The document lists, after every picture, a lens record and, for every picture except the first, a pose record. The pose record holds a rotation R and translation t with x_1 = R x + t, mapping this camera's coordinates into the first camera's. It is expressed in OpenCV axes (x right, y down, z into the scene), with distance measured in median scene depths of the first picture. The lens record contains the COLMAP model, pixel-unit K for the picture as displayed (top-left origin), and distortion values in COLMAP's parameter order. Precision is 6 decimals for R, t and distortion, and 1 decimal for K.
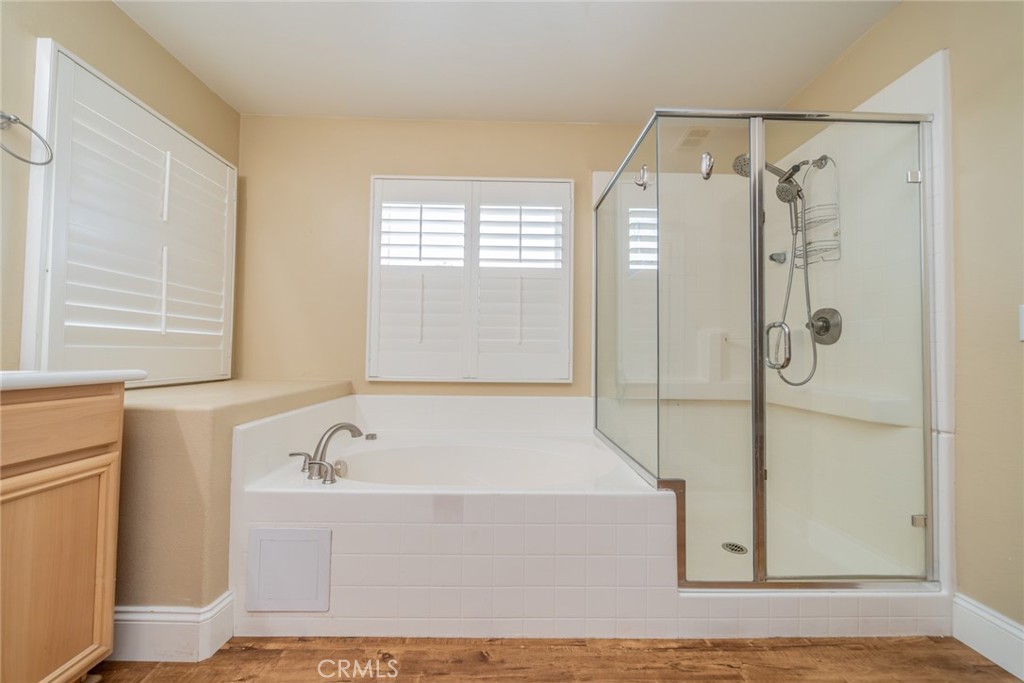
lens RADIAL K [[382.4, 0, 510.8], [0, 382.4, 342.0], [0, 0, 1]] dist [-0.000888, -0.000092]
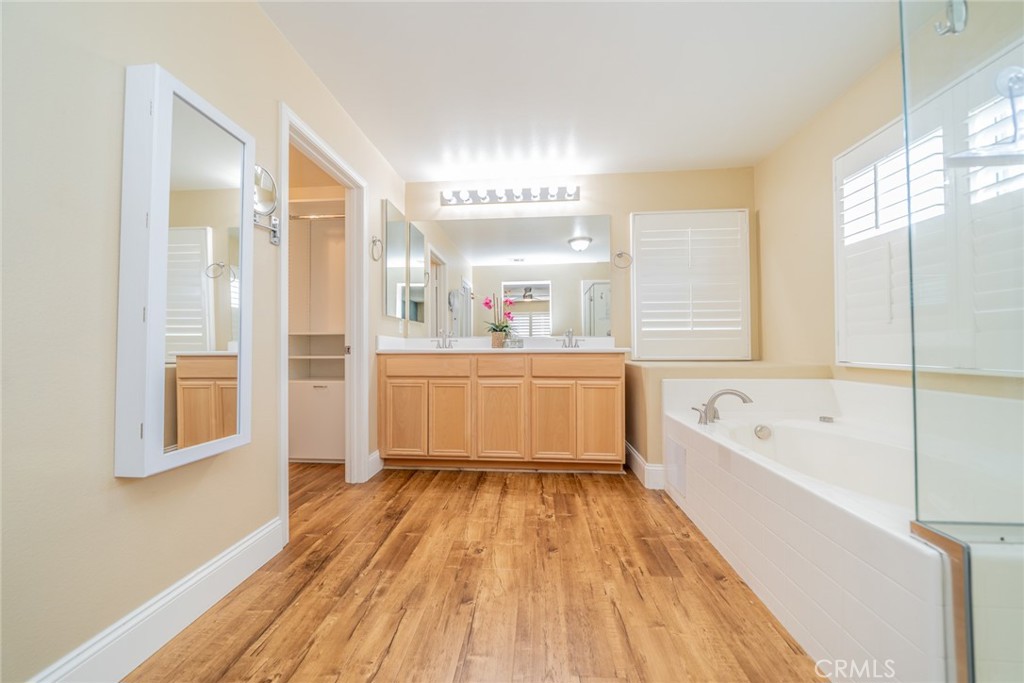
lens RADIAL K [[346.9, 0, 511.9], [0, 346.9, 339.1], [0, 0, 1]] dist [0.001478, 0.000056]
pose [[-0.086706, -0.033178, -0.995681, 0.768804], [0.030632, 0.998884, -0.035952, 0.049504], [0.995763, -0.033617, -0.085593, 0.307127]]
